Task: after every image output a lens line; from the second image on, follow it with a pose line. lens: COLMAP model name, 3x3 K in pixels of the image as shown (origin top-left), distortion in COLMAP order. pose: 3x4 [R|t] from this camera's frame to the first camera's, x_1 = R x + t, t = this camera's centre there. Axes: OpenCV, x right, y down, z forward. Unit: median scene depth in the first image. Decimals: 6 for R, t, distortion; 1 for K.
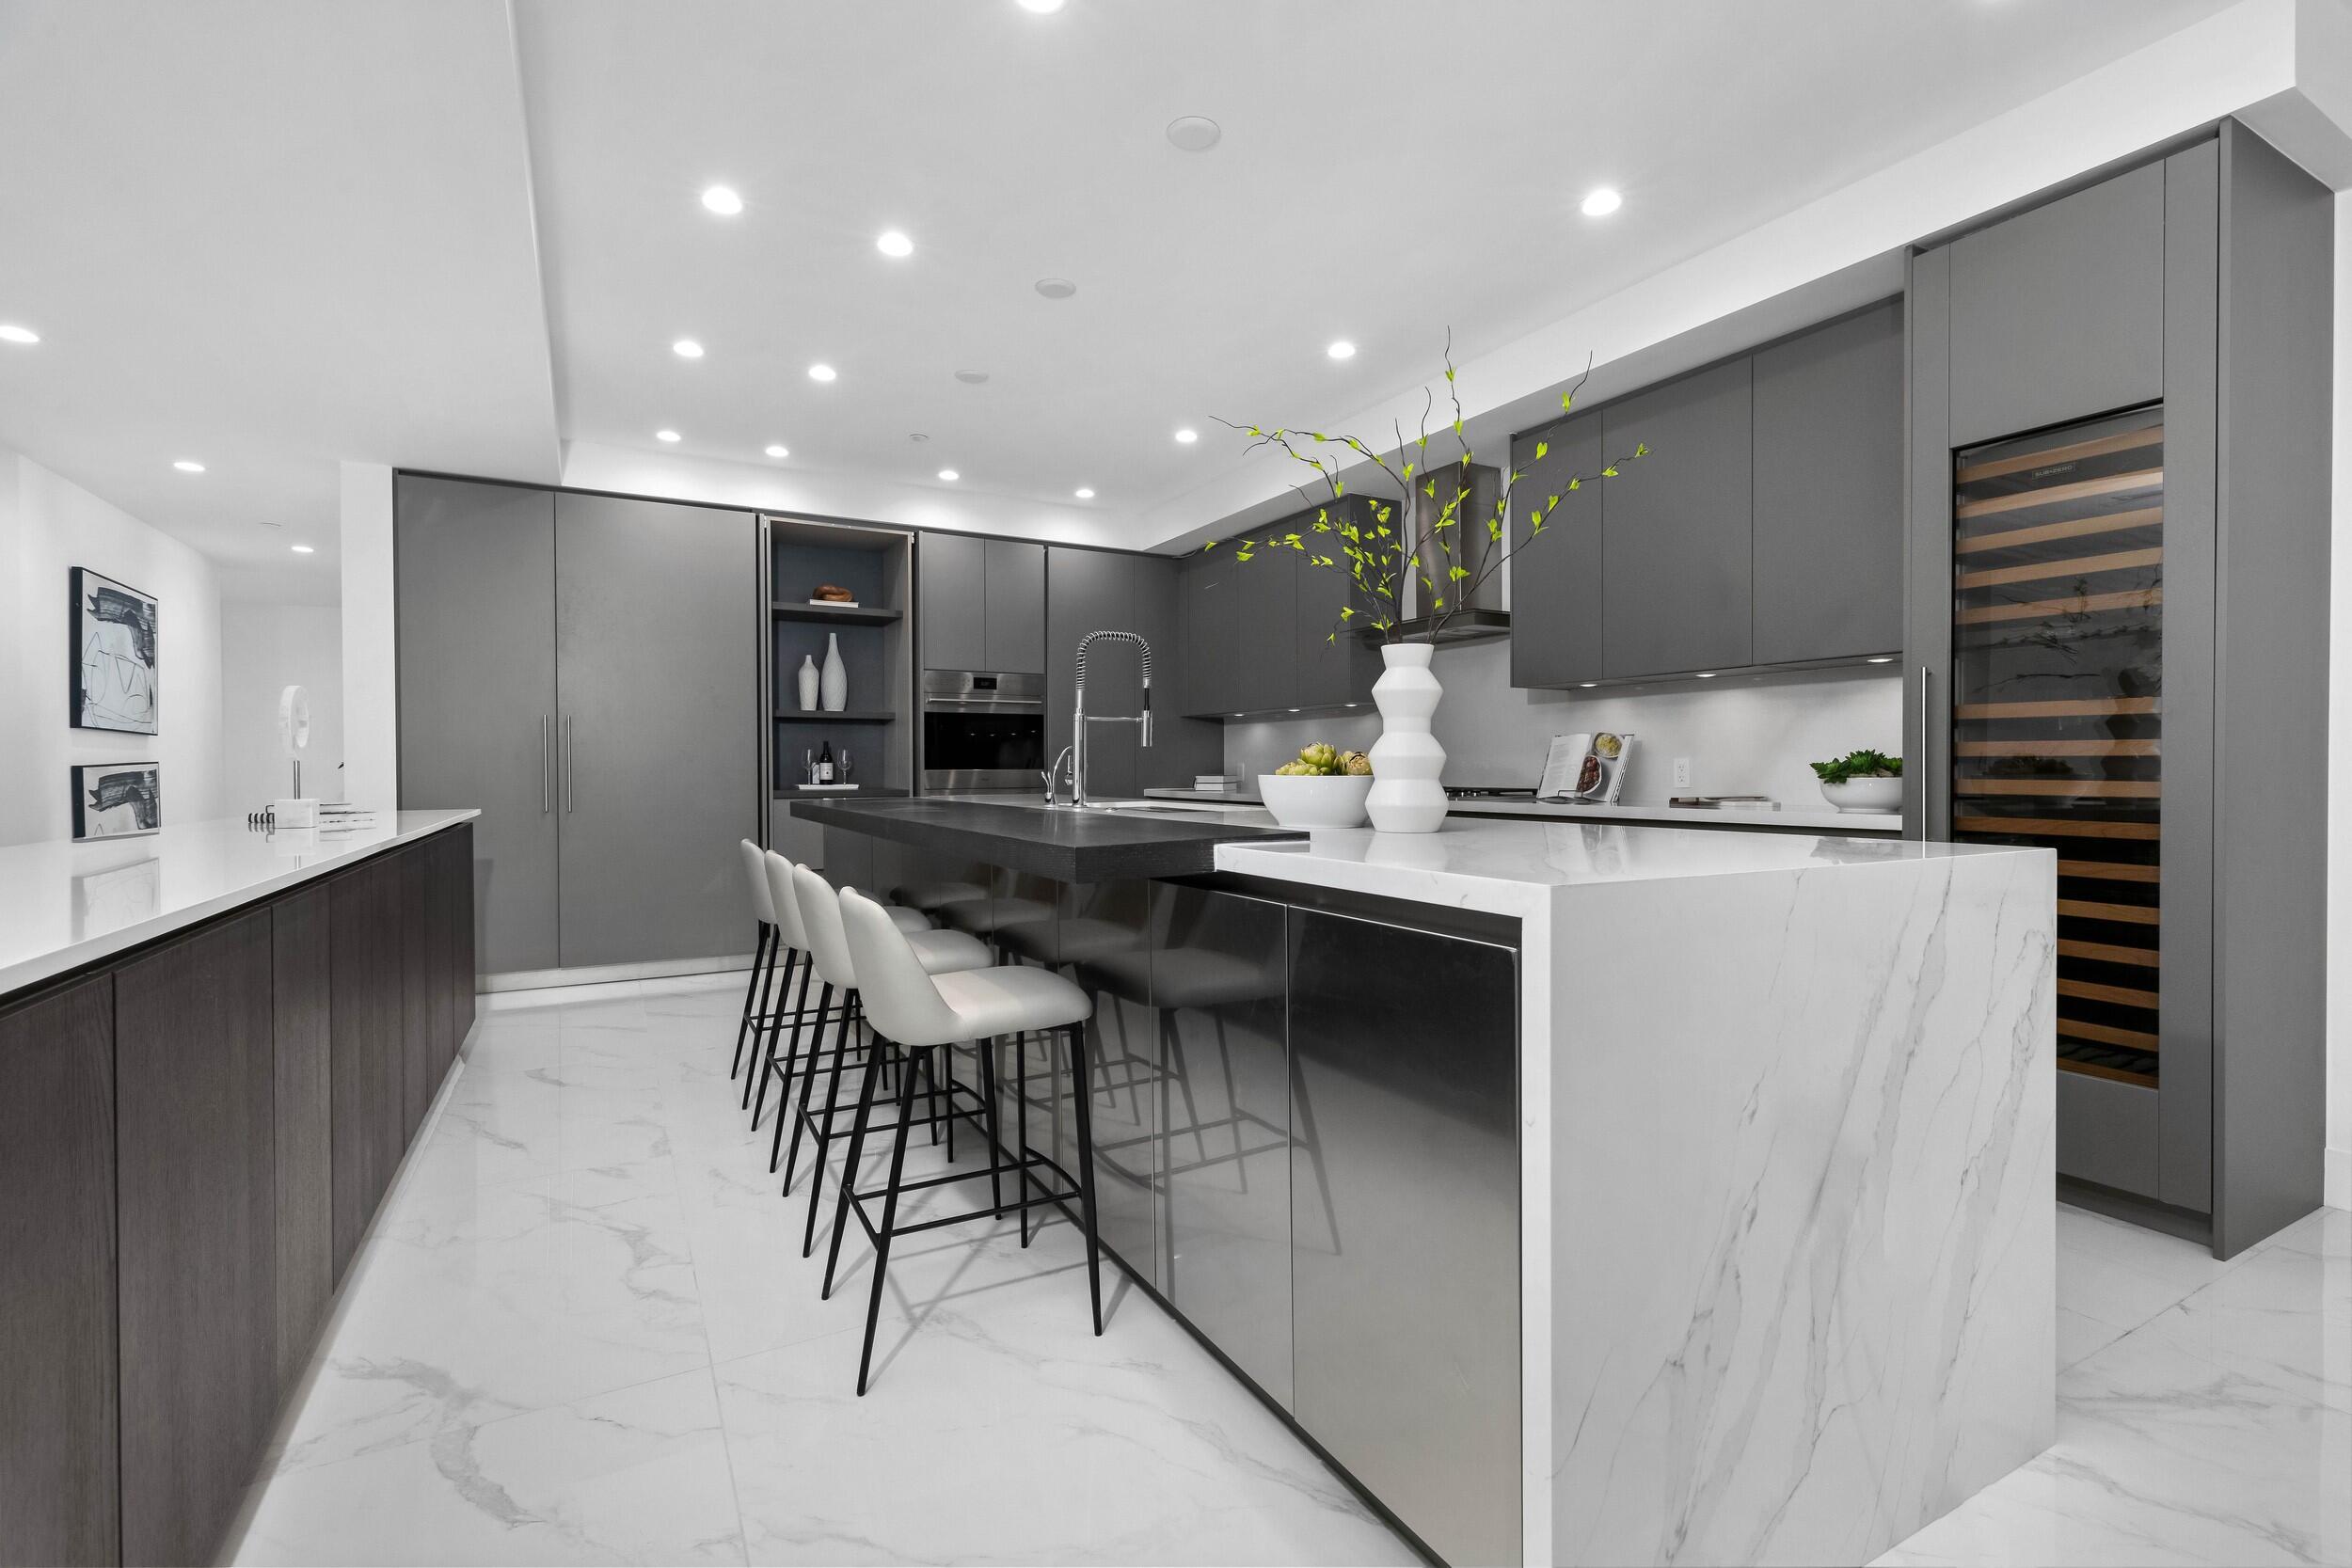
lens RADIAL K [[1053.5, 0, 1179.5], [0, 1053.5, 784.4], [0, 0, 1]] dist [0.004558, -0.001045]
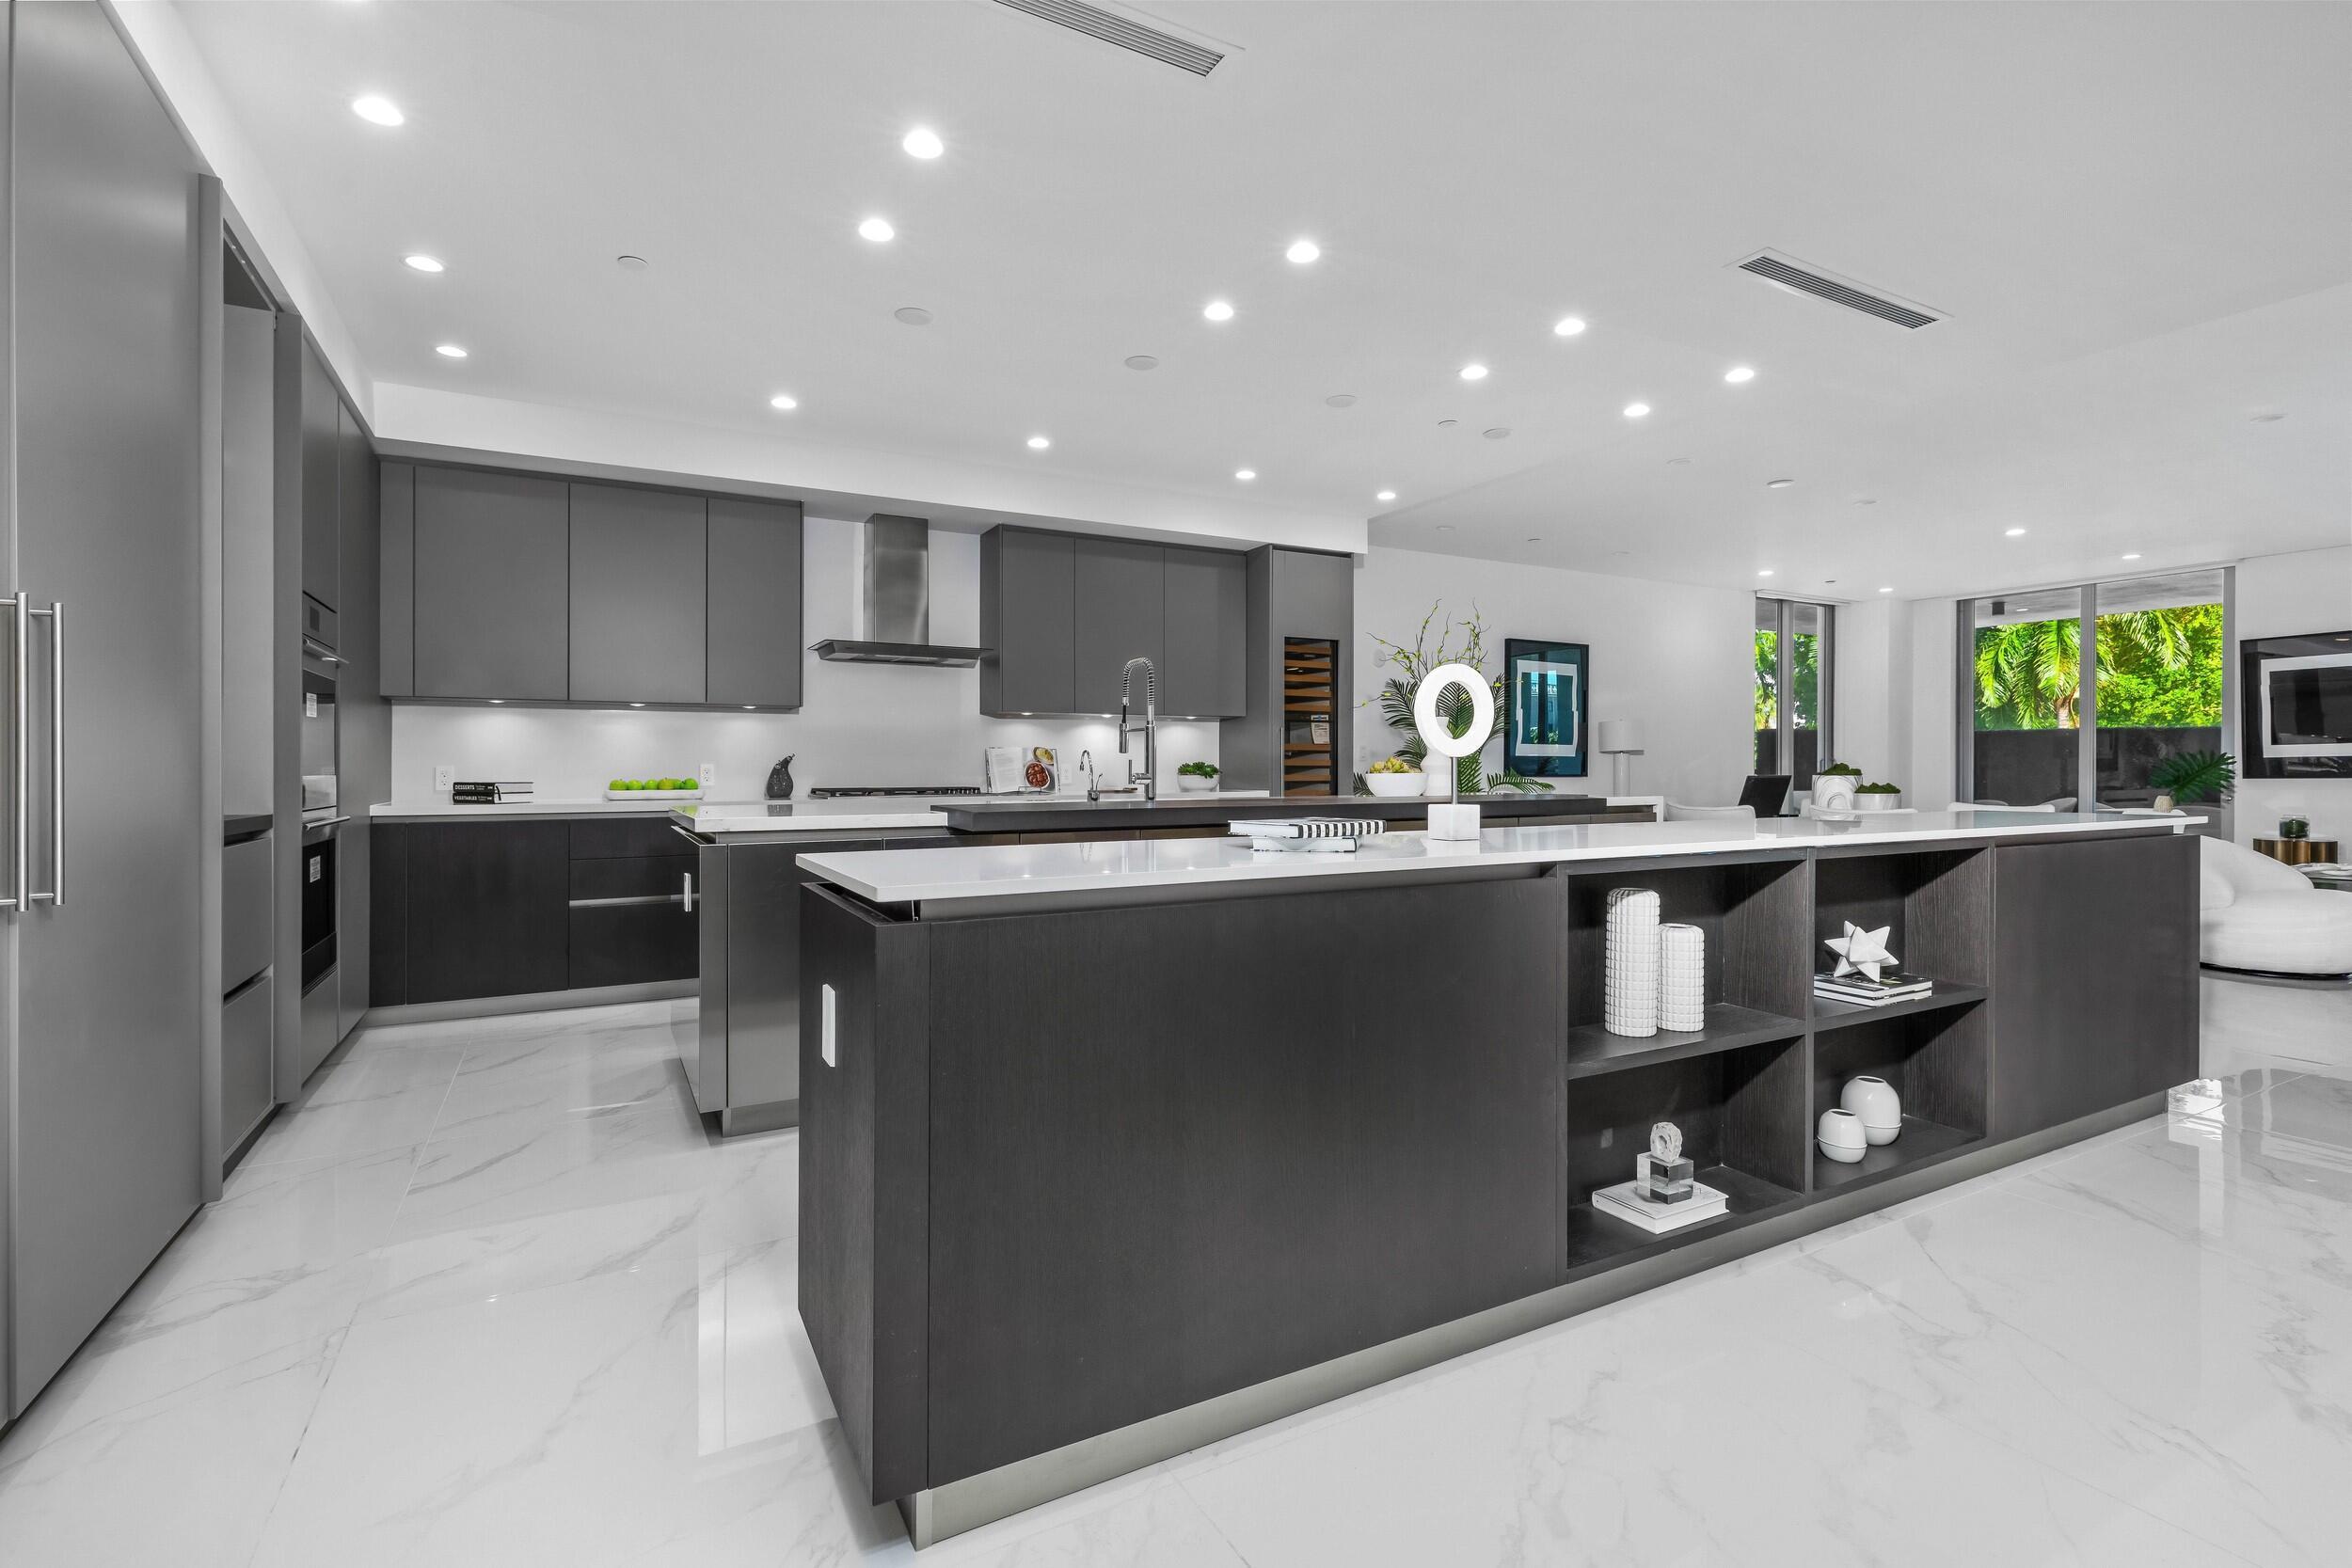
lens RADIAL K [[1053.5, 0, 1169.3], [0, 1053.5, 764.2], [0, 0, 1]] dist [0.004558, -0.001045]
pose [[-0.019852, 0.007278, 0.999776, -0.765405], [0.016986, 0.999832, -0.006941, -0.008355], [-0.999659, 0.016845, -0.019972, 0.633546]]
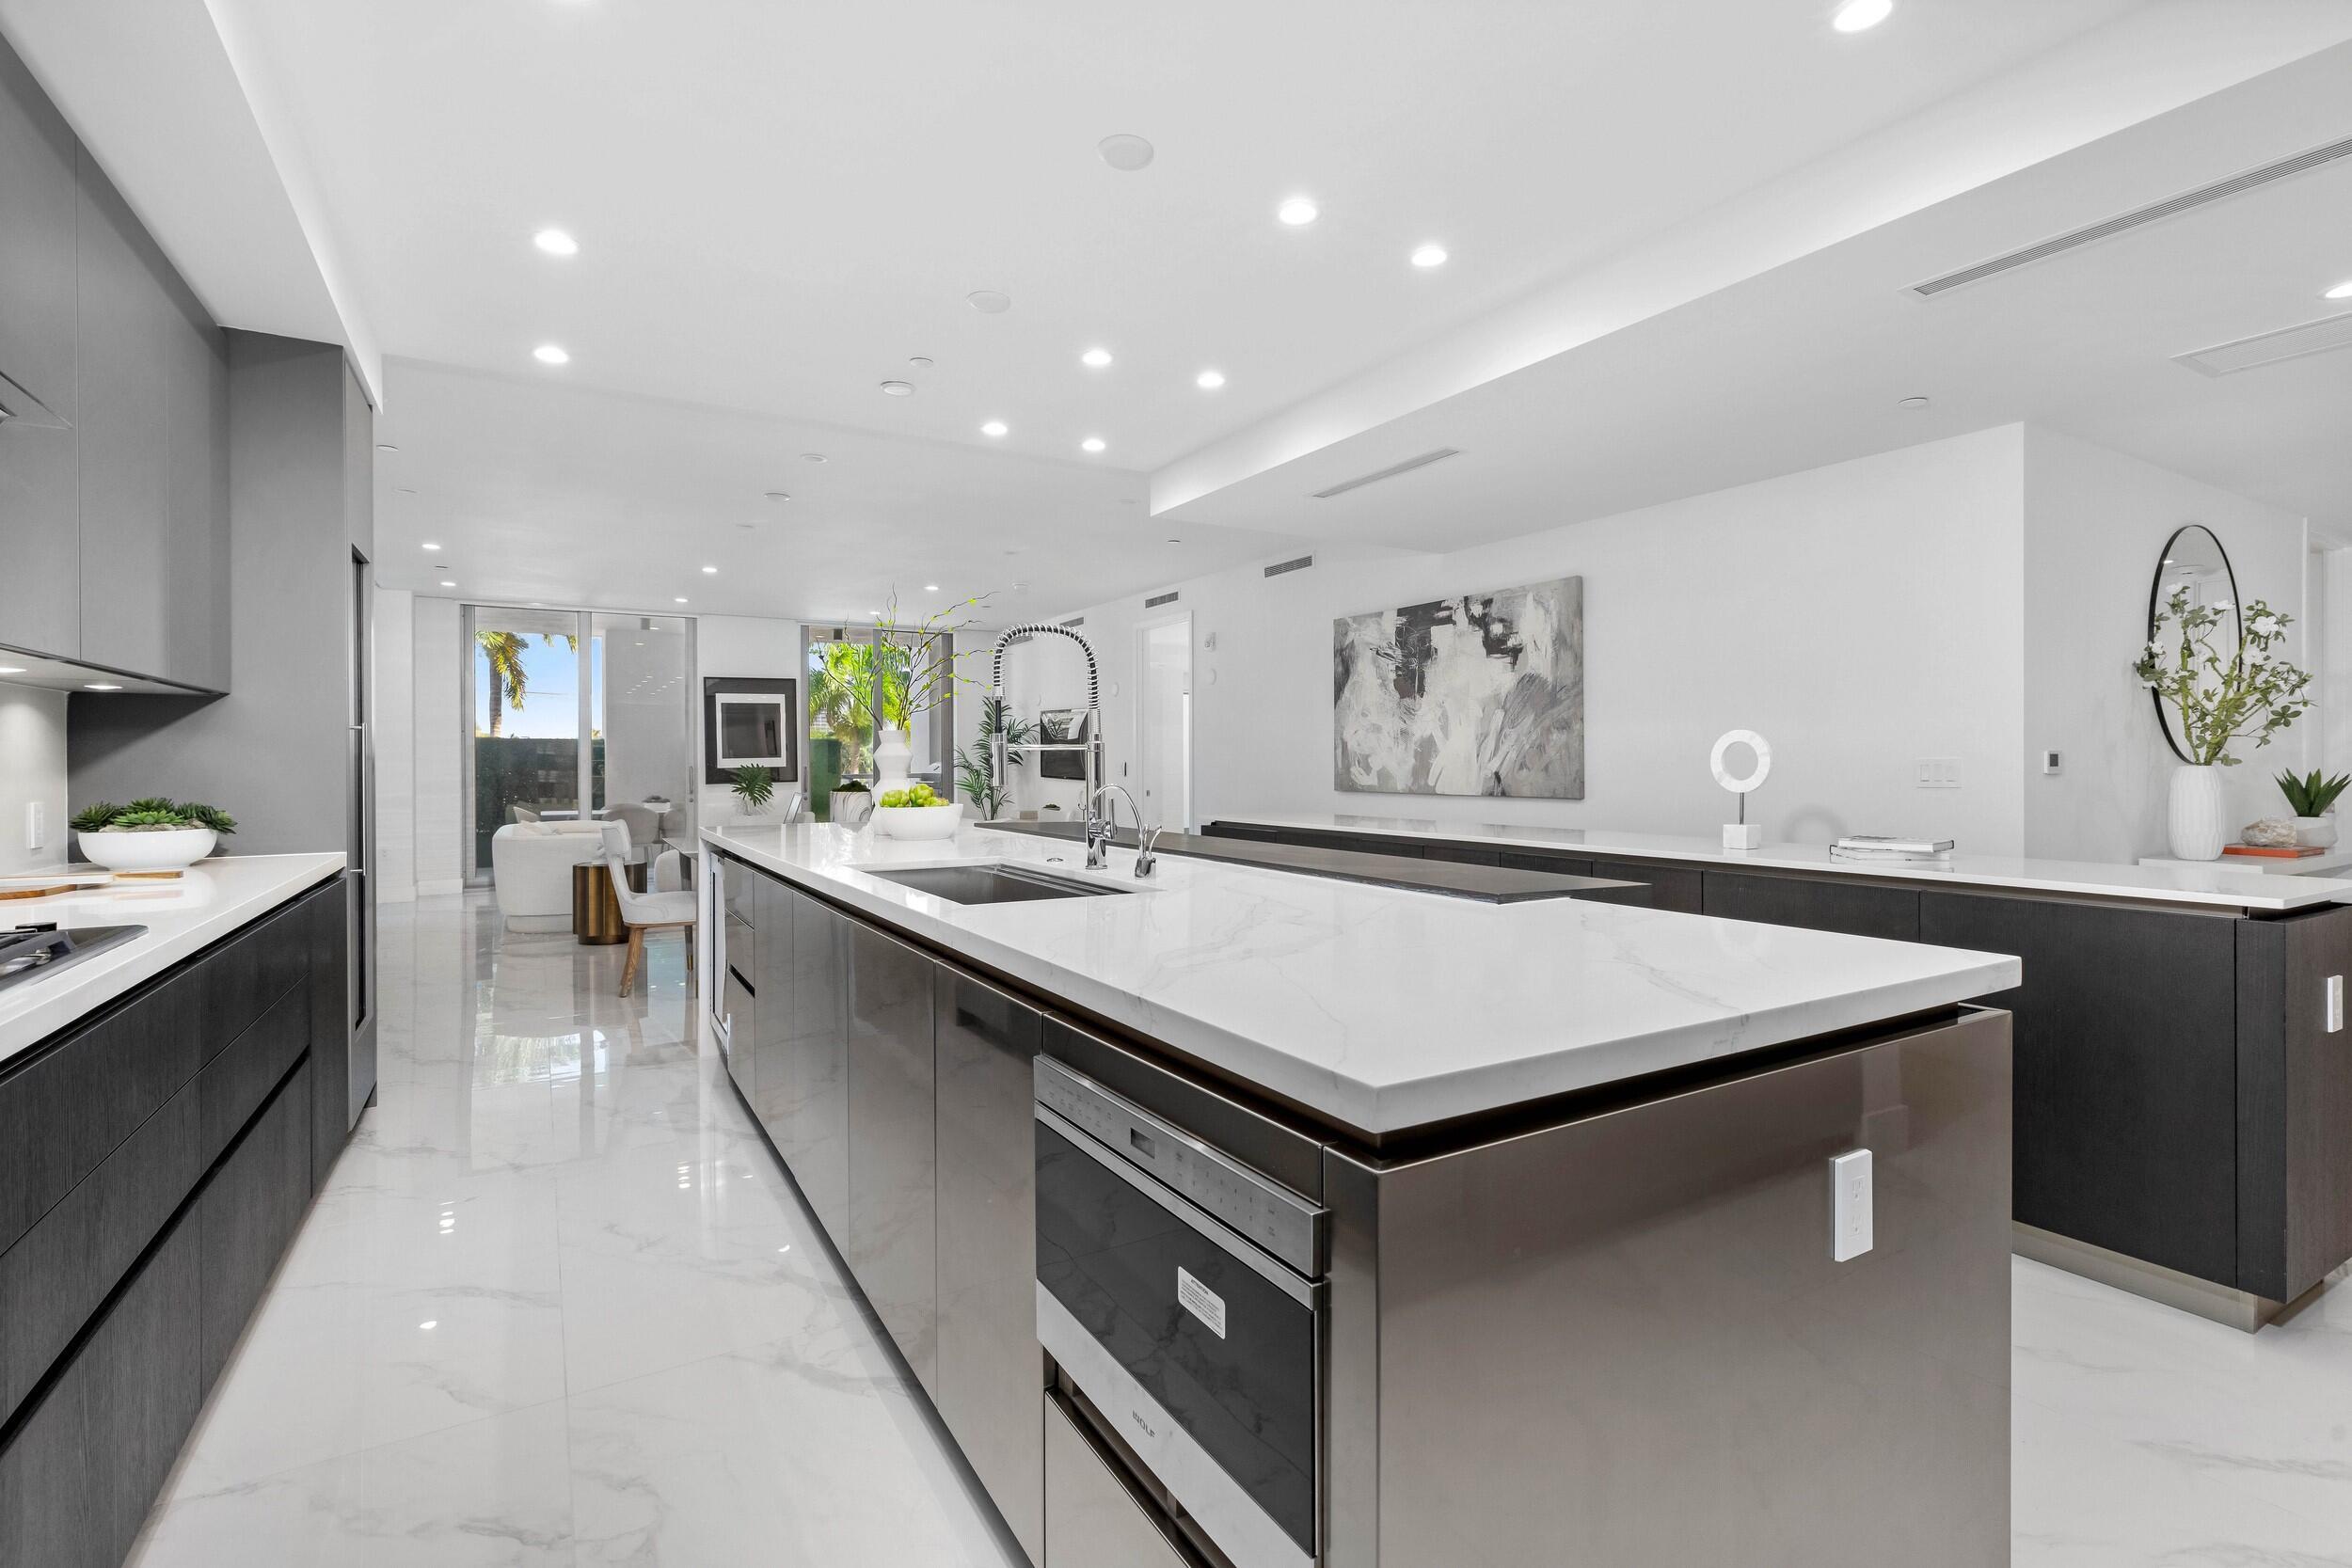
lens RADIAL K [[1053.5, 0, 1186.6], [0, 1053.5, 776.3], [0, 0, 1]] dist [0.004558, -0.001045]
pose [[-0.999319, 0.006029, -0.036408, -0.080409], [0.005001, 0.999588, 0.028252, -0.037830], [0.036563, 0.028051, -0.998938, 1.059416]]
